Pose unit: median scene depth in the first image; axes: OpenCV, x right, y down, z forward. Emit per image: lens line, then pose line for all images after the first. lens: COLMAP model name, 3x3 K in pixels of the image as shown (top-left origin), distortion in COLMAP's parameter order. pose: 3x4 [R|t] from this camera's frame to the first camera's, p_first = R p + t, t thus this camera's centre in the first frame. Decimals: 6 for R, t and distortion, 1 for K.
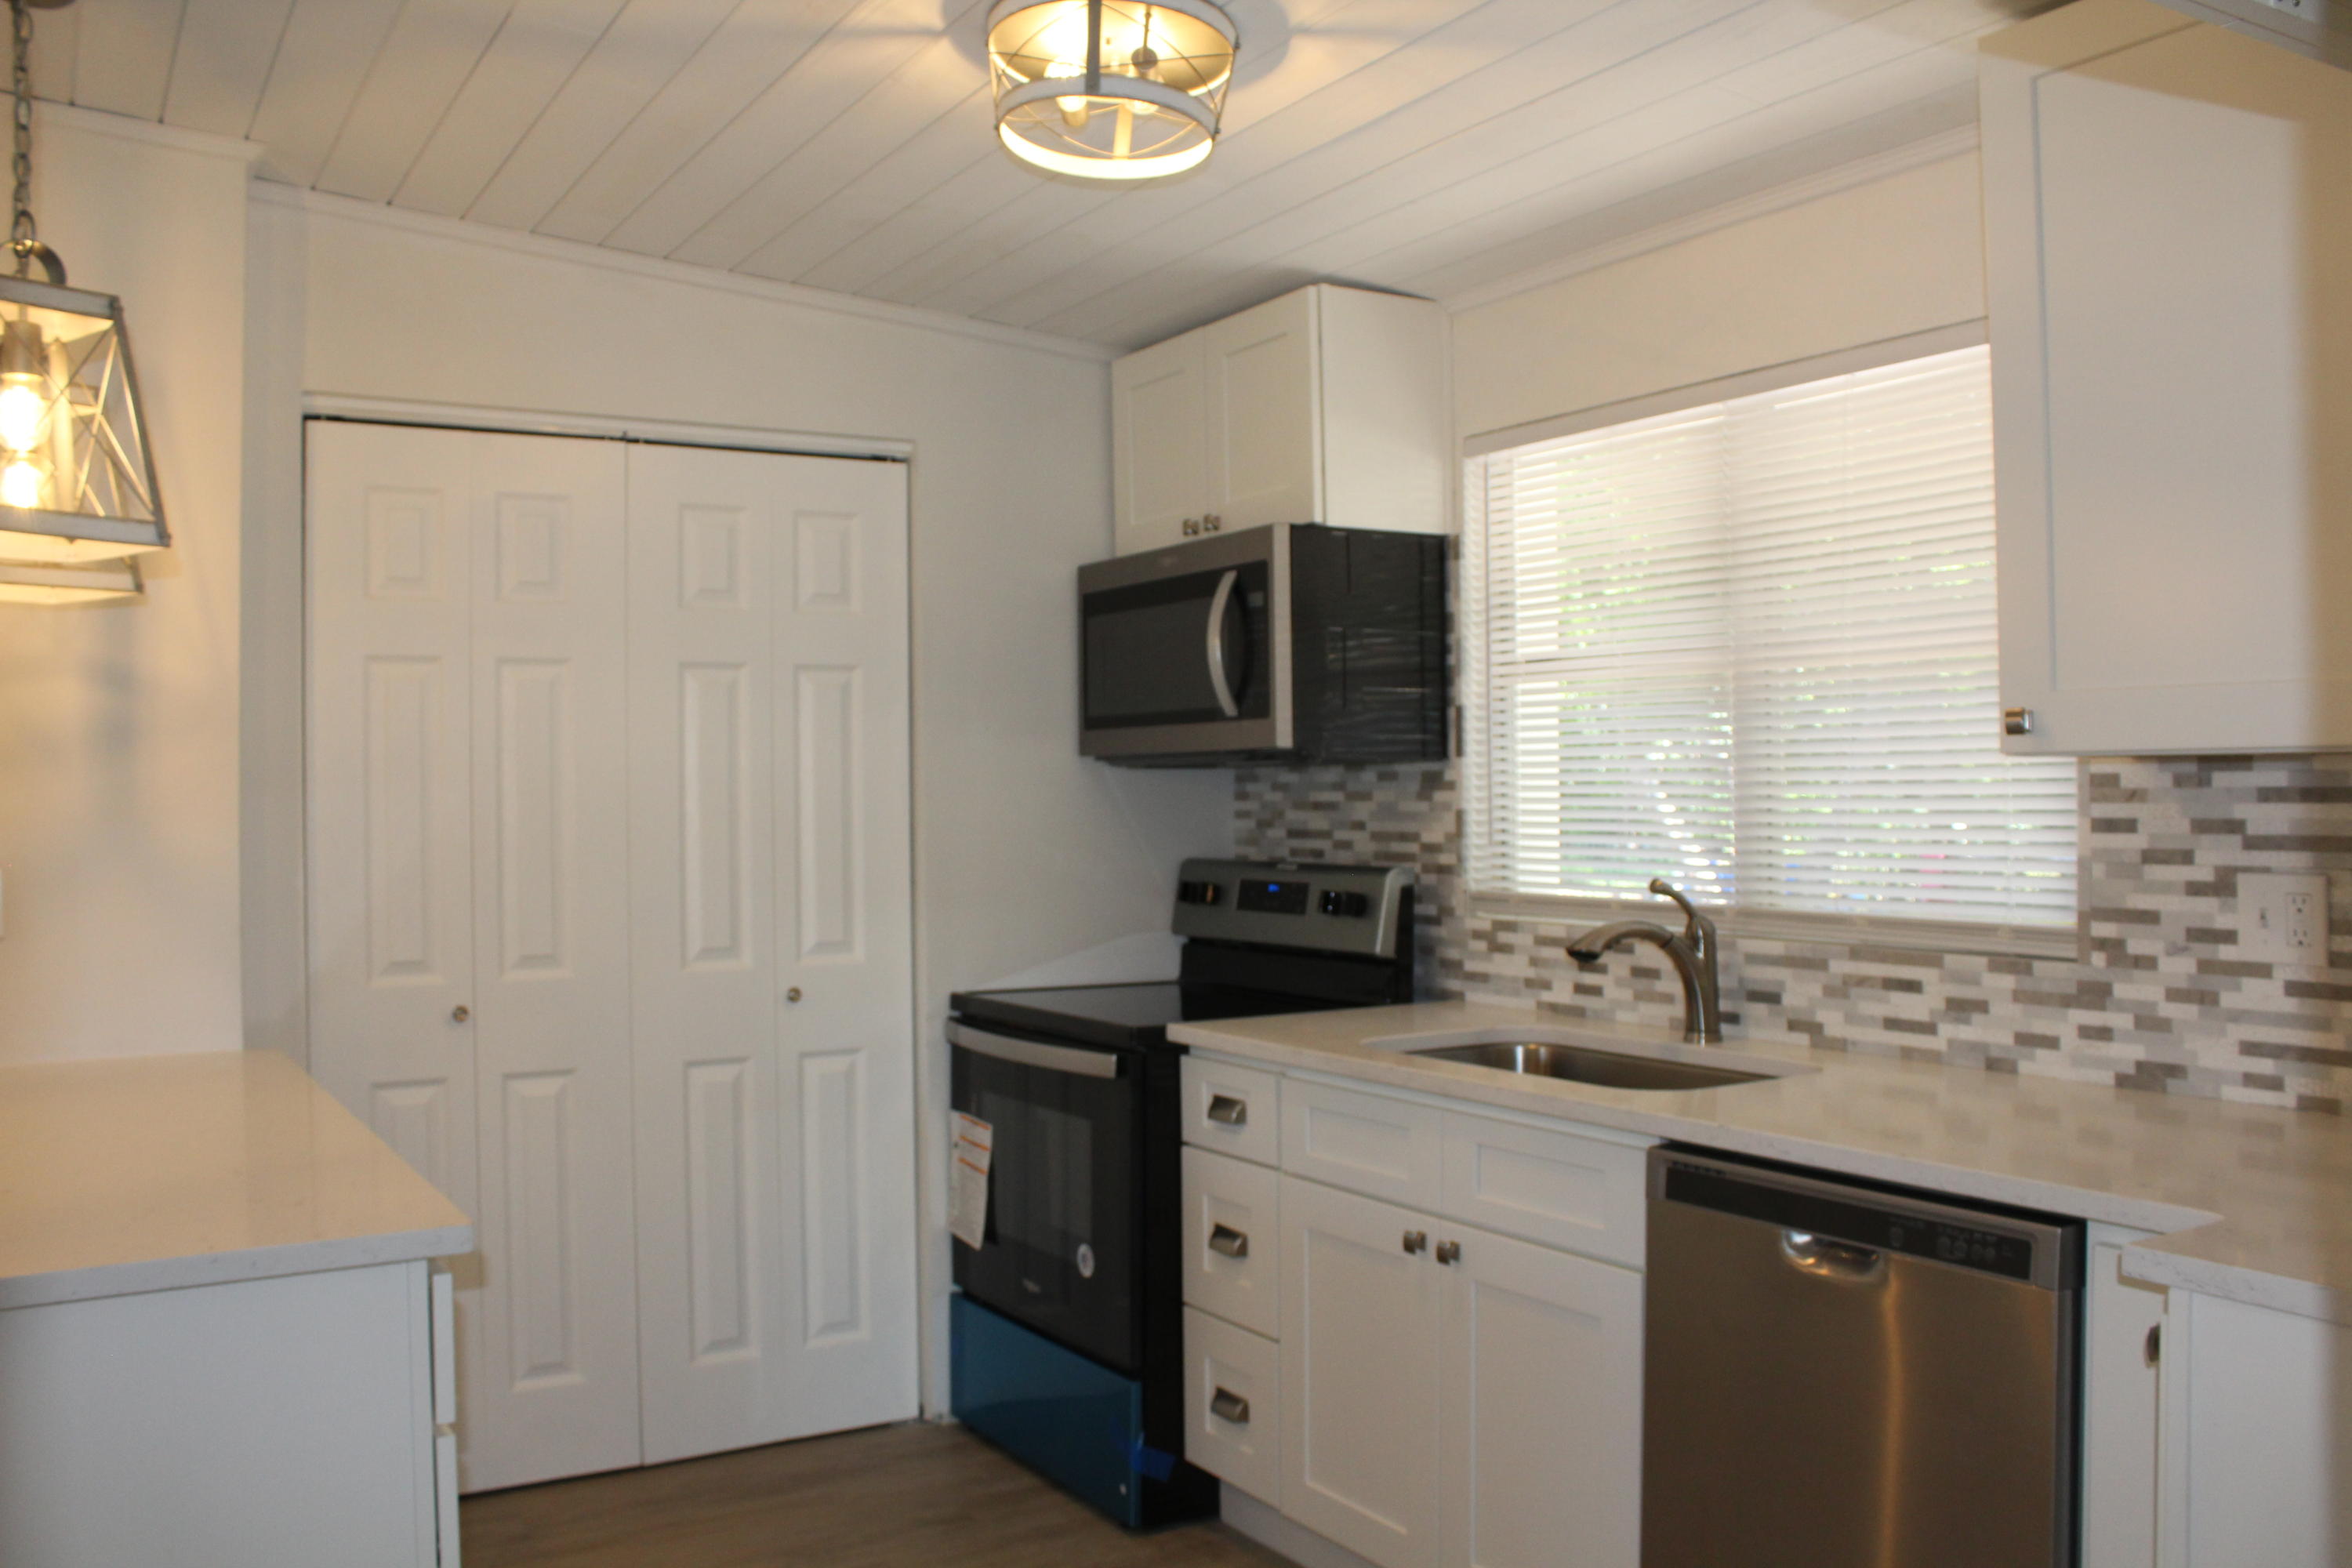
lens RADIAL K [[1973.8, 0, 1145.1], [0, 1973.8, 795.9], [0, 0, 1]] dist [-0.164438, 0.140855]
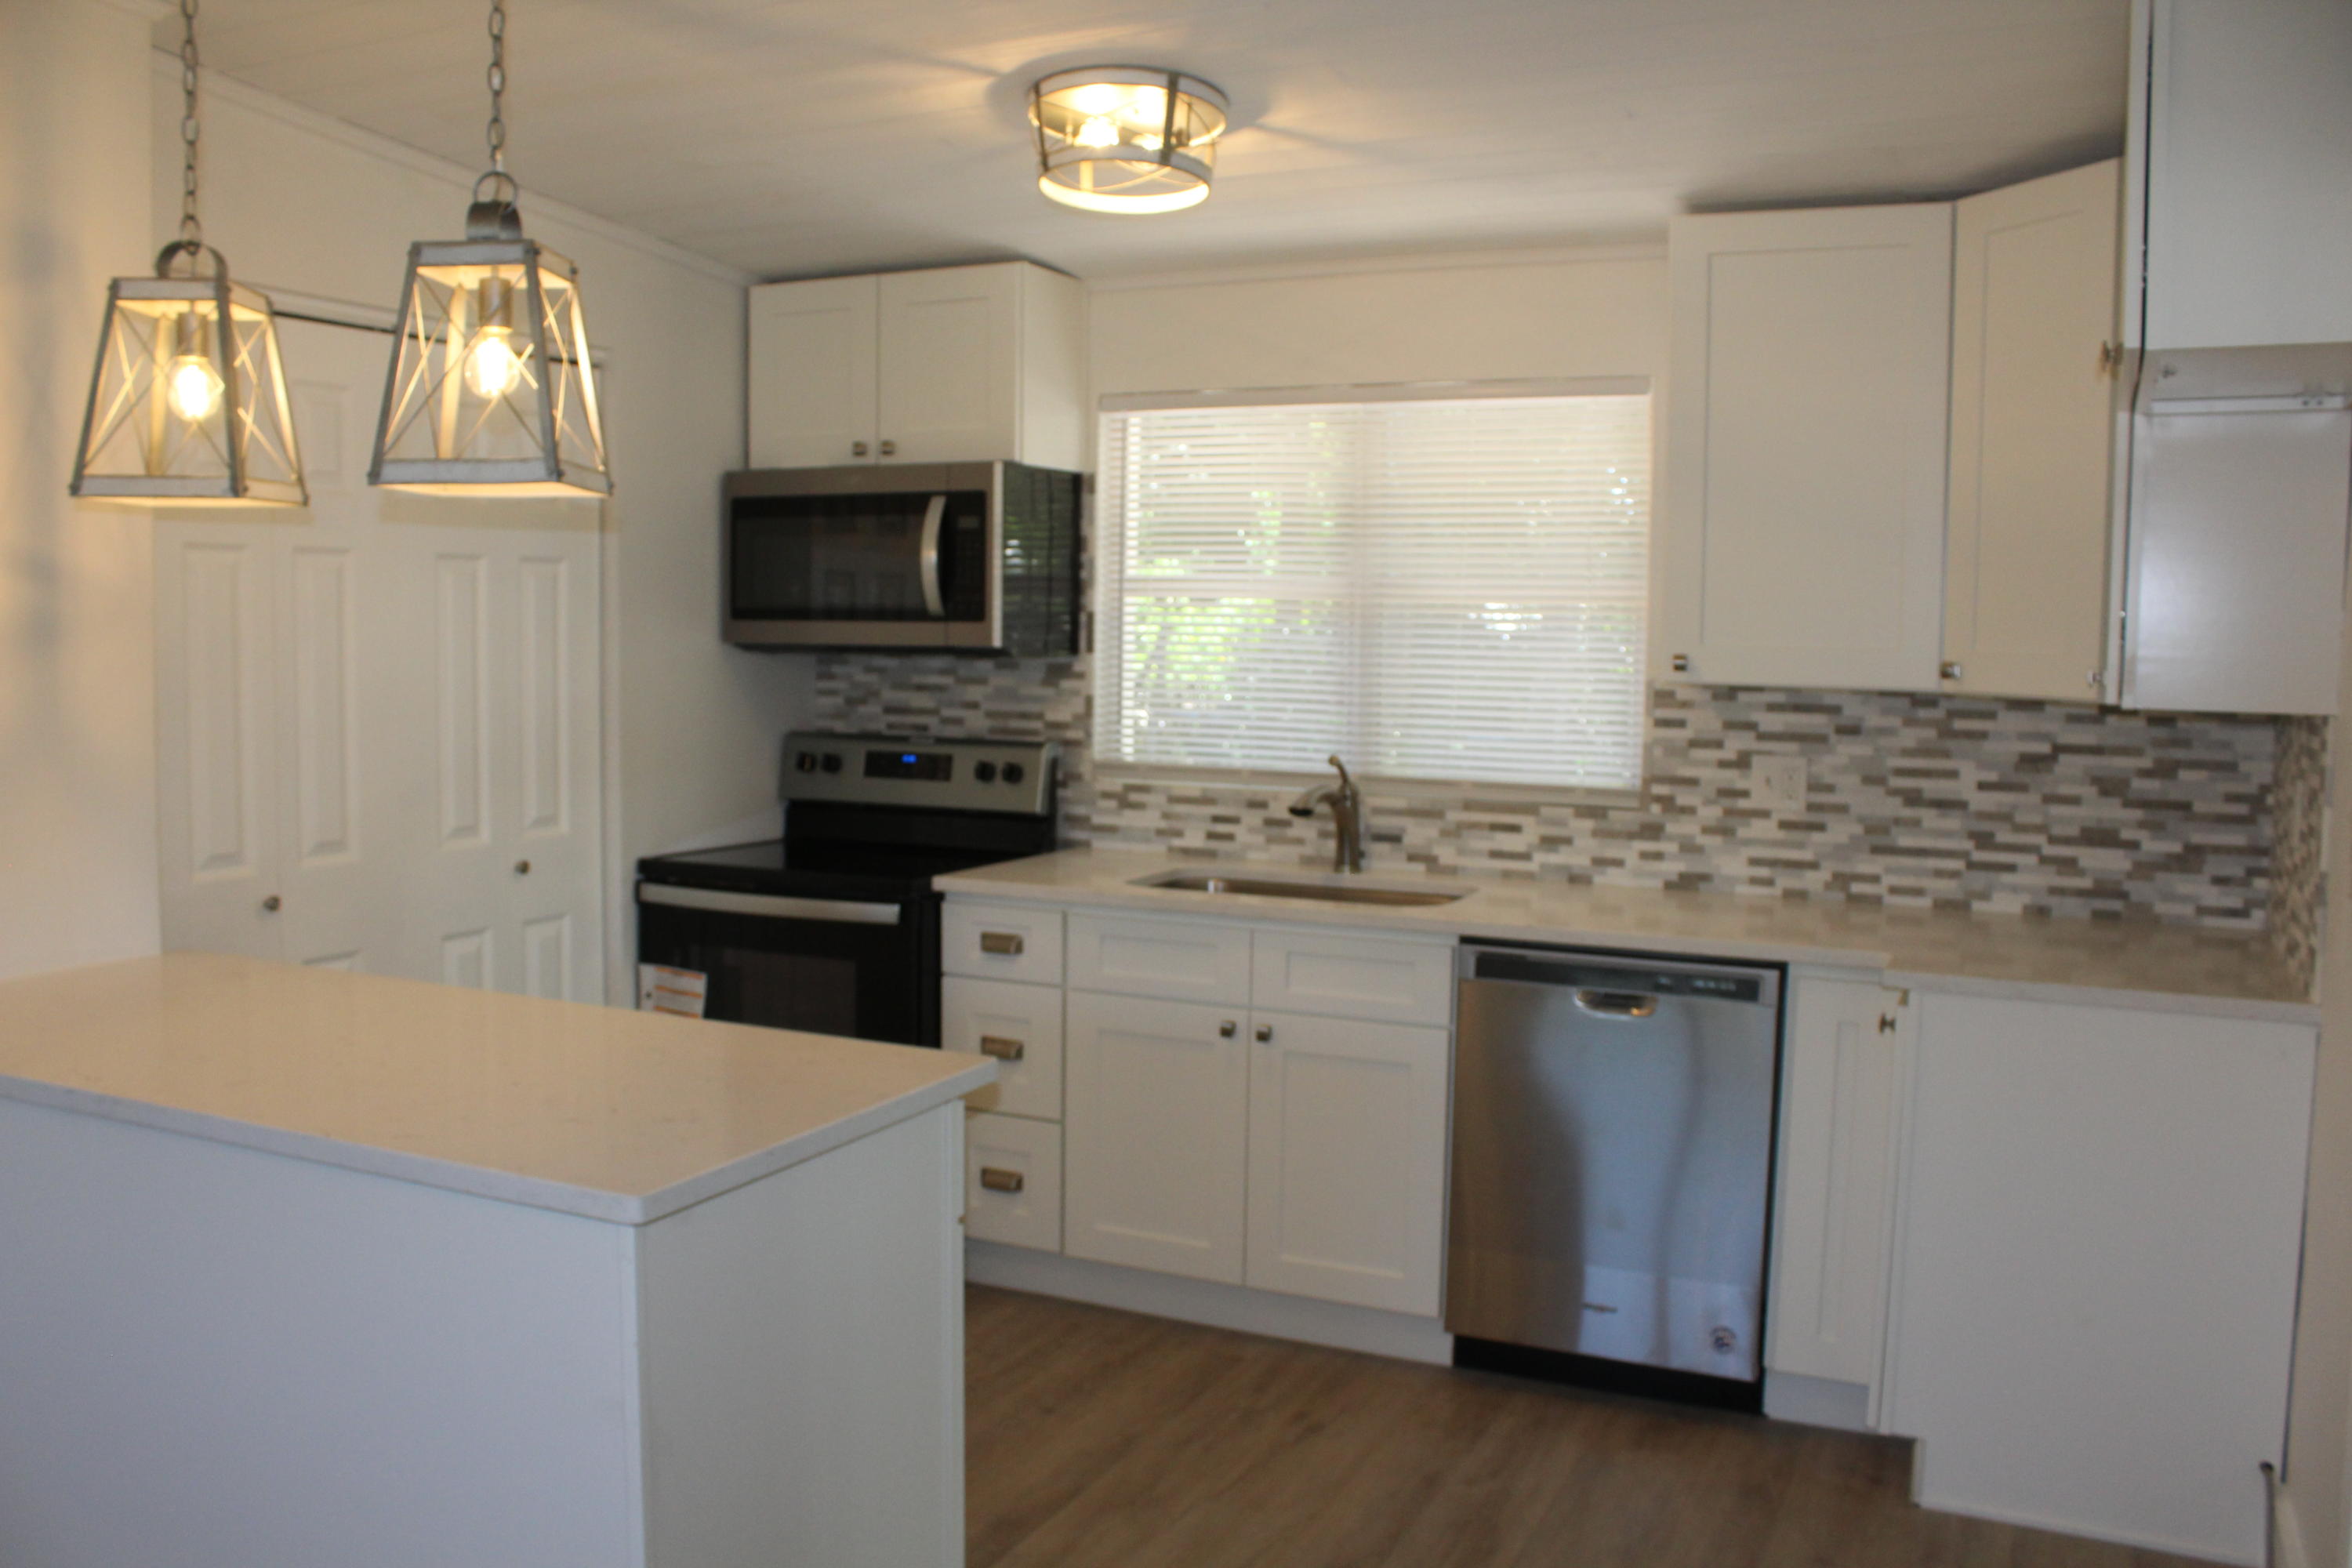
lens RADIAL K [[1973.8, 0, 1155.2], [0, 1973.8, 785.4], [0, 0, 1]] dist [-0.164438, 0.140855]
pose [[0.833824, -0.024541, 0.551485, -0.572584], [-0.020359, 0.996965, 0.075146, -0.035635], [-0.551655, -0.073886, 0.830793, -0.078574]]
